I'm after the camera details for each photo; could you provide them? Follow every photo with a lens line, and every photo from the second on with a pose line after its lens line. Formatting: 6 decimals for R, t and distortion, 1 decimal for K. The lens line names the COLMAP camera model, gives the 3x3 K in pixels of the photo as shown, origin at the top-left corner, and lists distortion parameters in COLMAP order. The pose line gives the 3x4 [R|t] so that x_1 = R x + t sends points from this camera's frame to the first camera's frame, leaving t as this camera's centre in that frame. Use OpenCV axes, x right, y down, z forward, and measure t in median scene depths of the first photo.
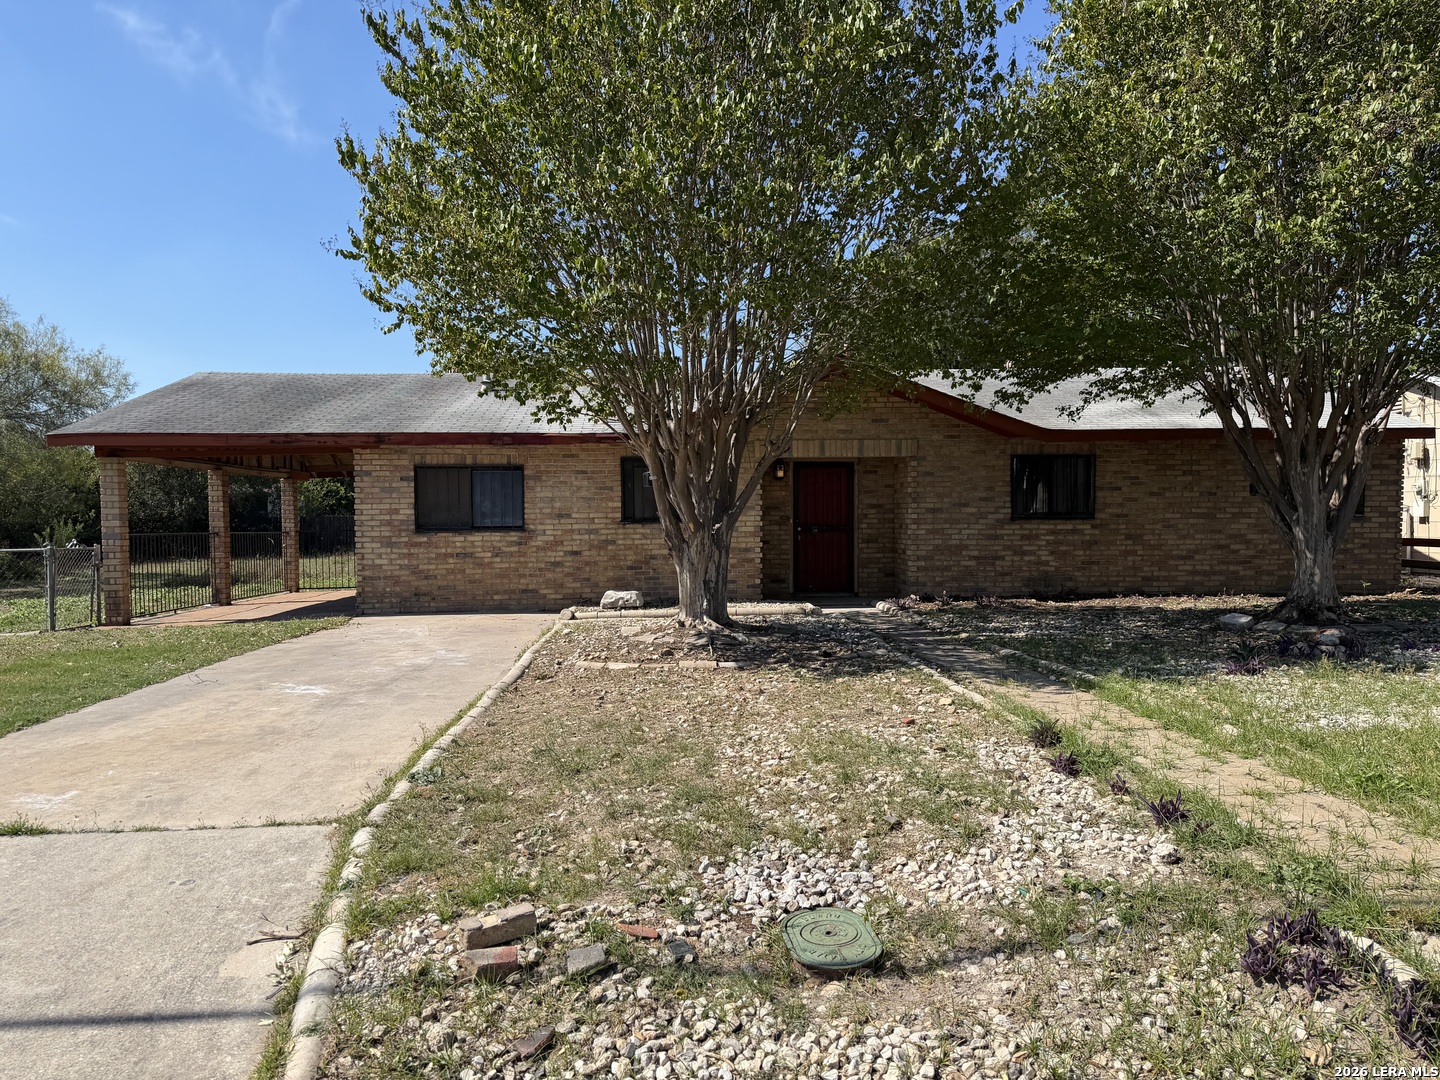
lens RADIAL K [[1008.4, 0, 713.4], [0, 1008.4, 536.5], [0, 0, 1]] dist [0.081461, -0.089640]
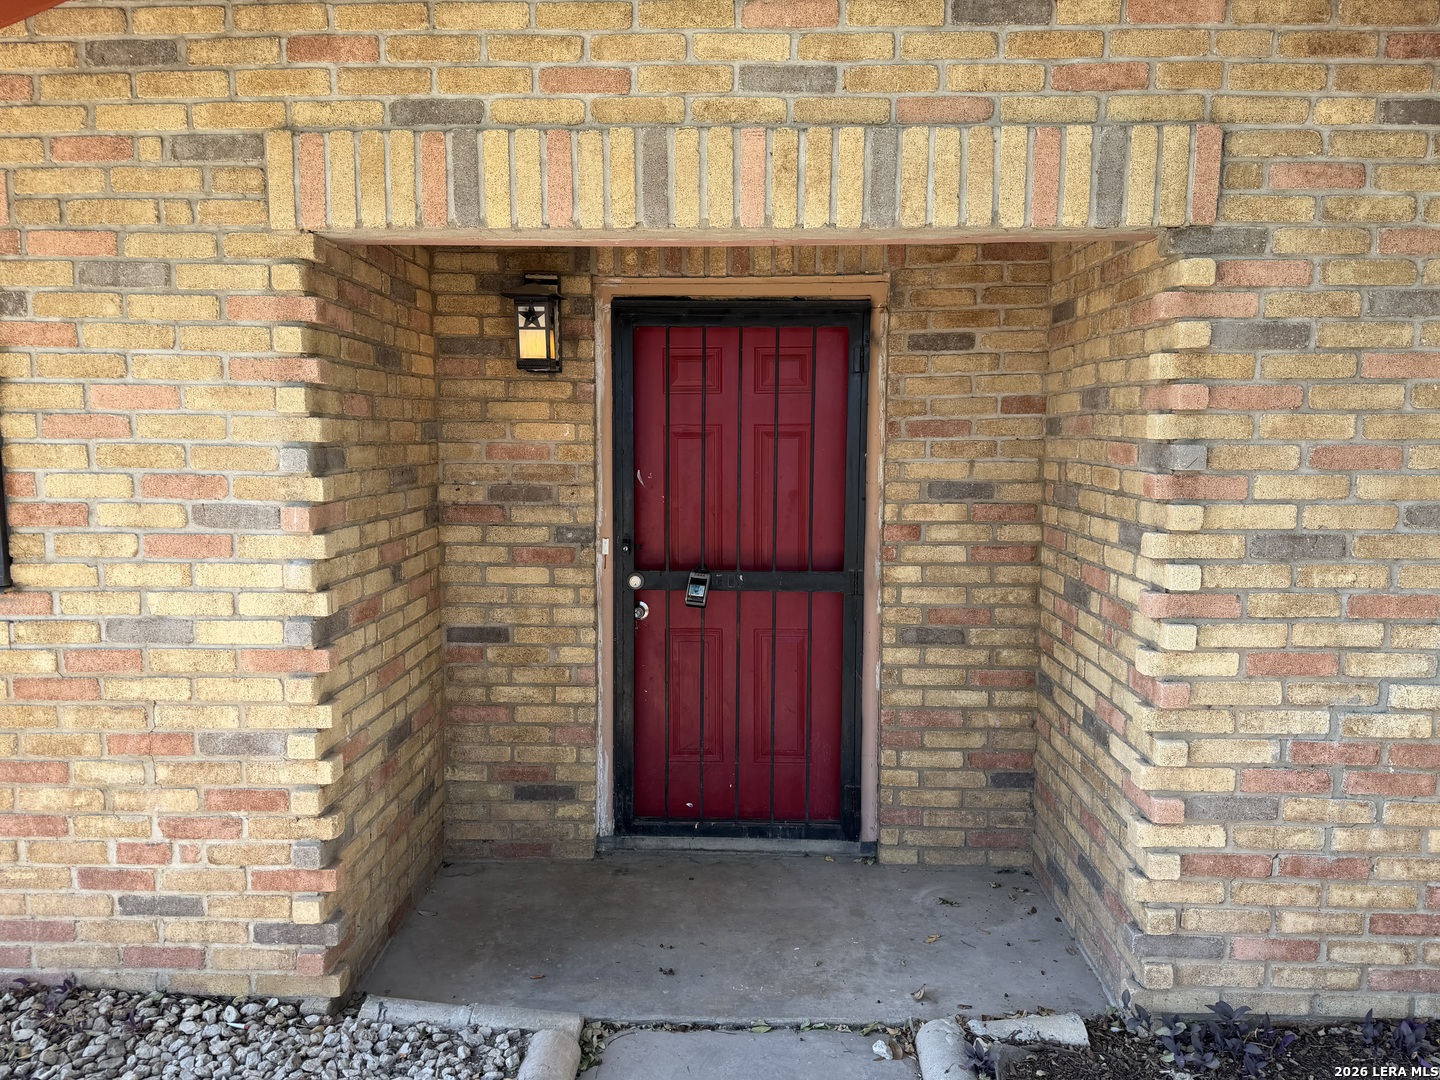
lens RADIAL K [[1008.4, 0, 714.4], [0, 1008.4, 538.8], [0, 0, 1]] dist [0.081461, -0.089640]
pose [[0.996336, 0.018735, -0.083449, 0.135472], [-0.011678, 0.996375, 0.084262, -0.041628], [0.084726, -0.082979, 0.992943, 0.834194]]
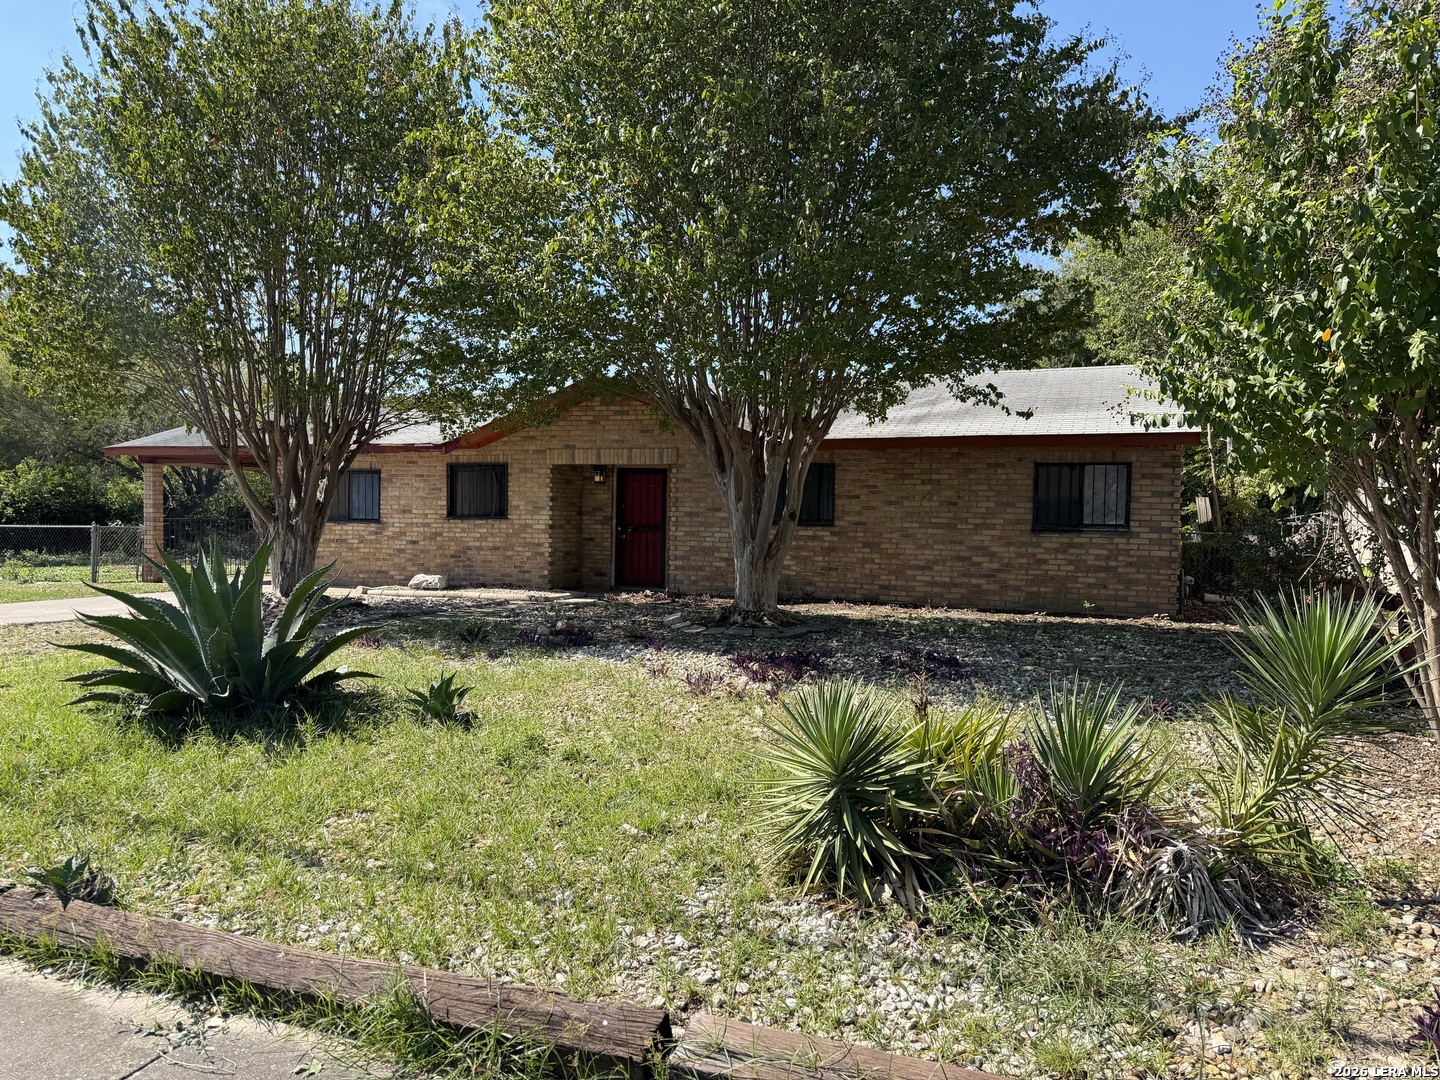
lens RADIAL K [[1008.4, 0, 728.7], [0, 1008.4, 542.0], [0, 0, 1]] dist [0.081461, -0.089640]
pose [[0.913793, 0.033536, -0.404793, 0.703351], [-0.032271, 0.999430, 0.009950, -0.008303], [0.404896, 0.003971, 0.914354, 0.038284]]
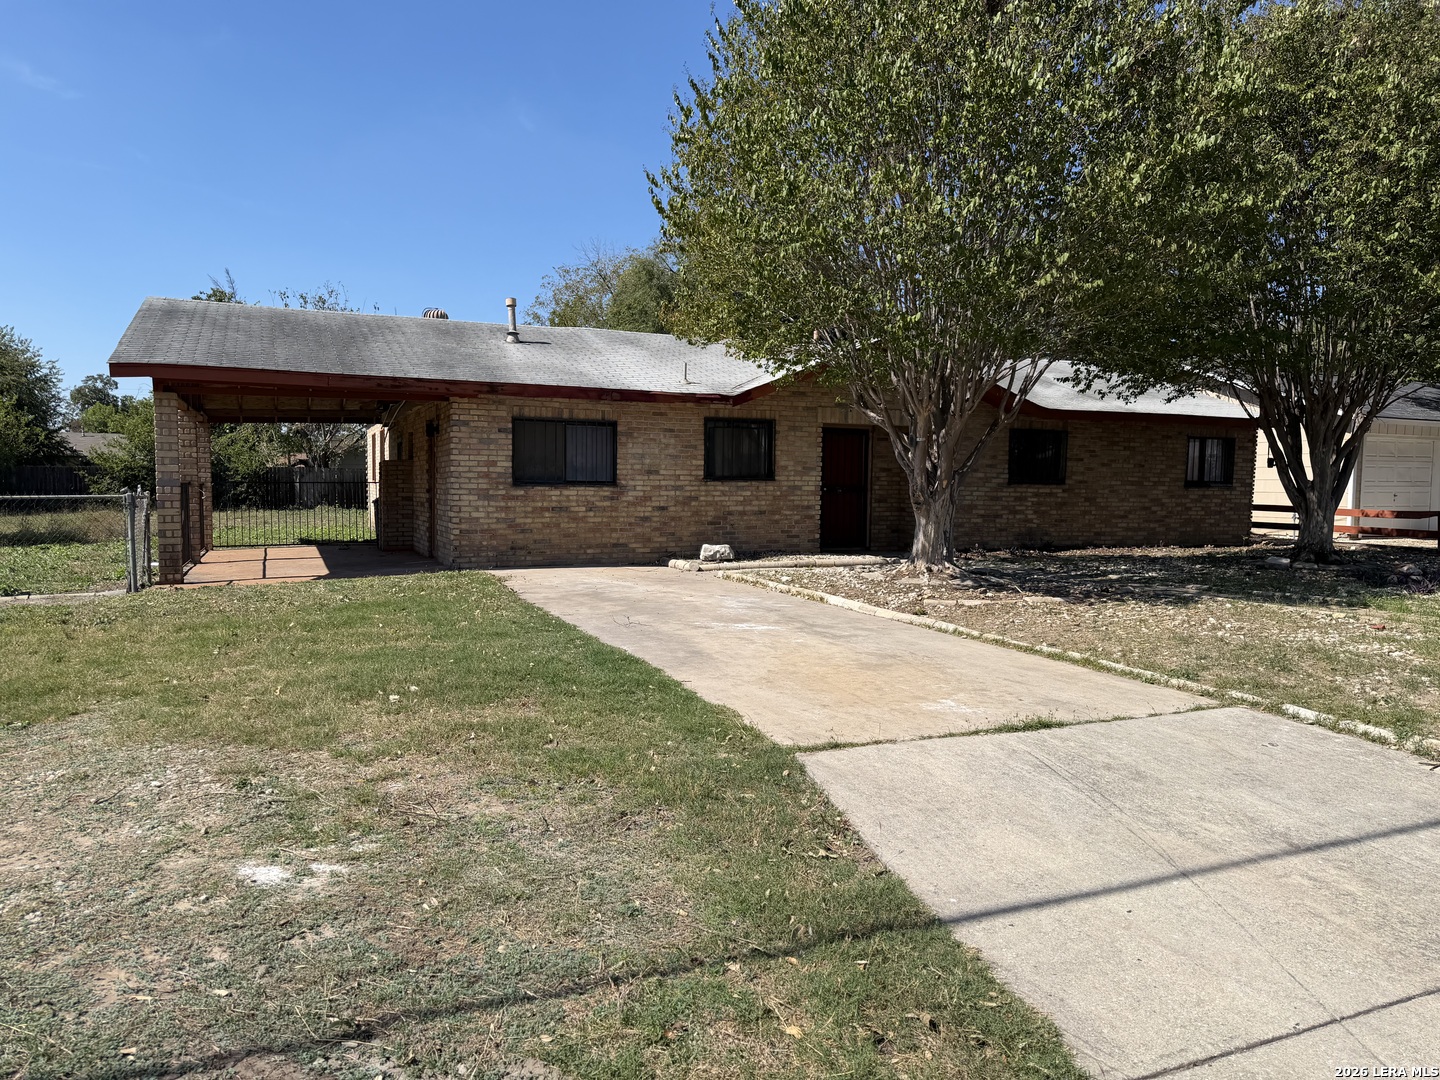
lens RADIAL K [[1008.4, 0, 724.0], [0, 1008.4, 546.5], [0, 0, 1]] dist [0.081461, -0.089640]
pose [[0.936248, -0.002714, 0.351329, -0.442476], [-0.013495, 0.998954, 0.043680, 0.009344], [-0.351080, -0.045636, 0.935233, 0.007171]]
